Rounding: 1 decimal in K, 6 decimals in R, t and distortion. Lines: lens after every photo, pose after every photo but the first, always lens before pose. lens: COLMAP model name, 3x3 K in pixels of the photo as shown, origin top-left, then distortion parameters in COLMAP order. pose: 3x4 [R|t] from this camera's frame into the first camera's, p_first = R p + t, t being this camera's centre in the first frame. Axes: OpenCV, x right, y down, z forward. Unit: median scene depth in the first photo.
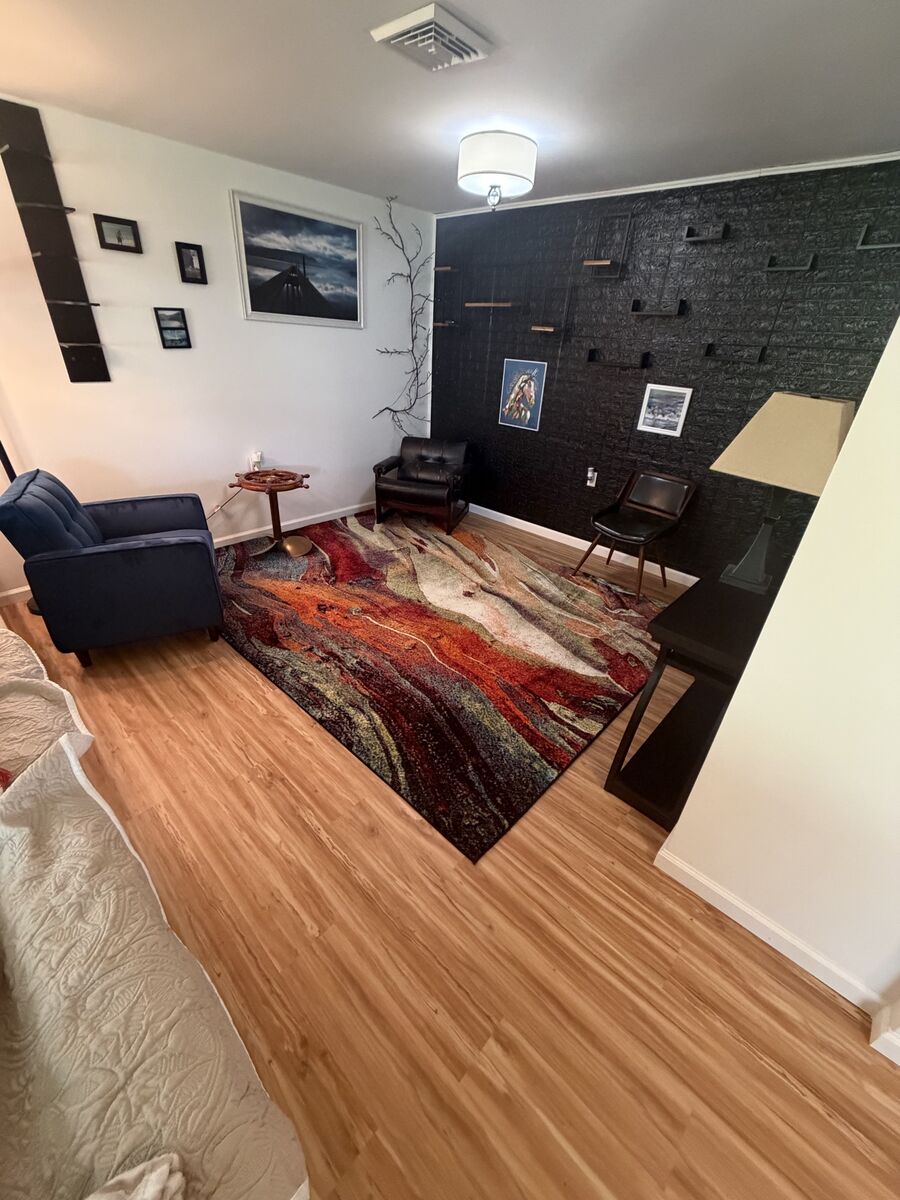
lens RADIAL K [[477.1, 0, 451.3], [0, 477.1, 600.0], [0, 0, 1]] dist [-0.000244, -0.000317]
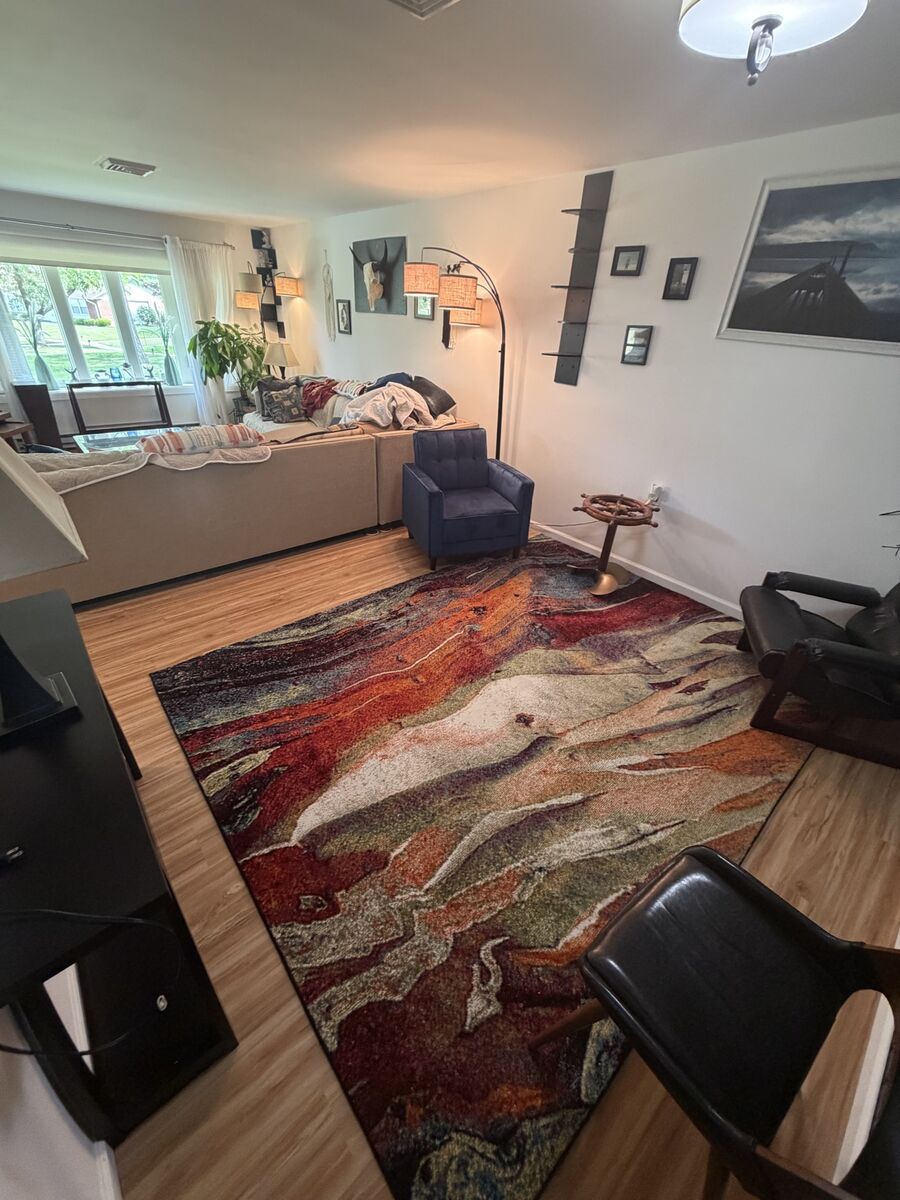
lens RADIAL K [[477.1, 0, 449.1], [0, 477.1, 599.6], [0, 0, 1]] dist [-0.000244, -0.000317]
pose [[-0.108783, 0.467586, -0.877228, 0.562852], [-0.533453, 0.717176, 0.448427, -0.382168], [0.838805, 0.516741, 0.171419, 0.696569]]
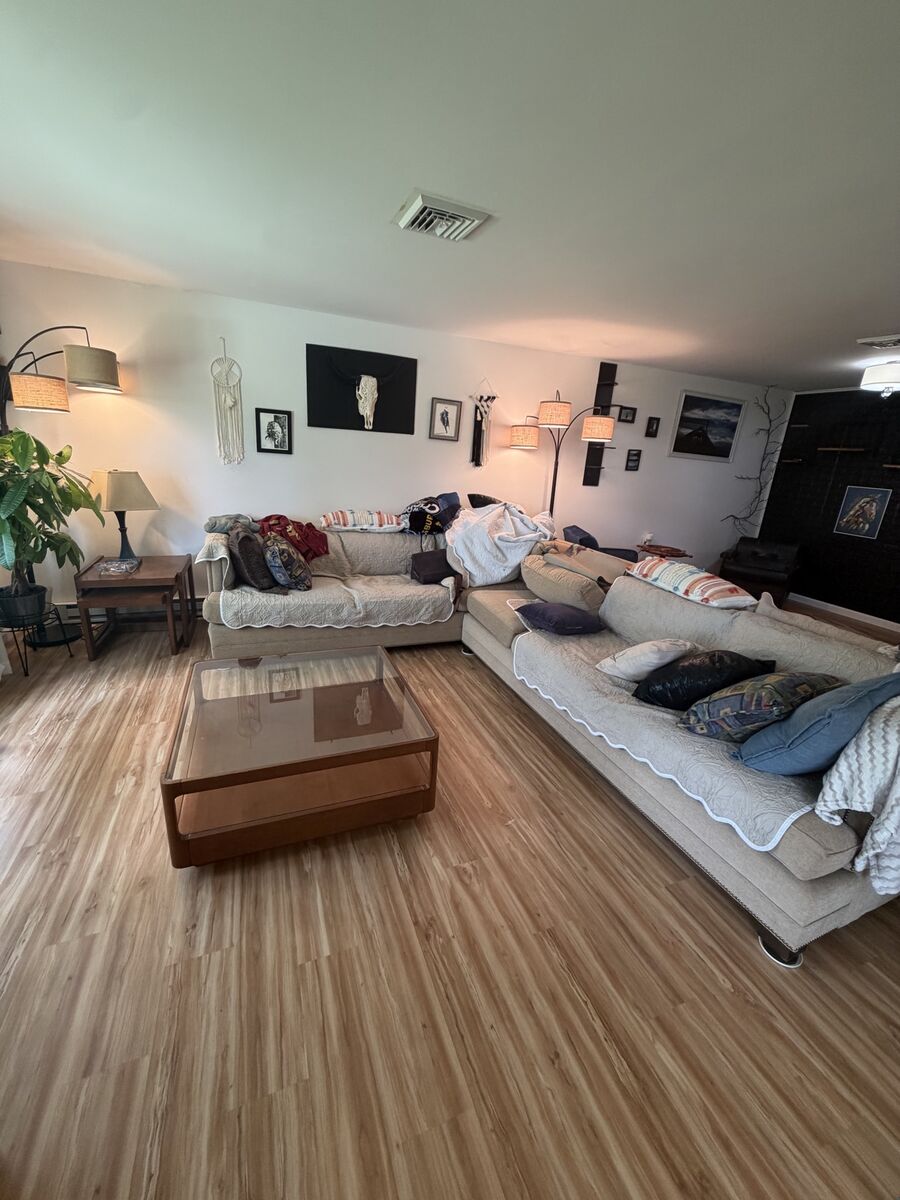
lens RADIAL K [[477.1, 0, 452.5], [0, 477.1, 602.9], [0, 0, 1]] dist [-0.000244, -0.000317]
pose [[0.907145, 0.140336, -0.396728, -0.379086], [-0.226436, 0.957420, -0.179090, 0.352854], [0.354703, 0.252294, 0.900296, -0.606290]]
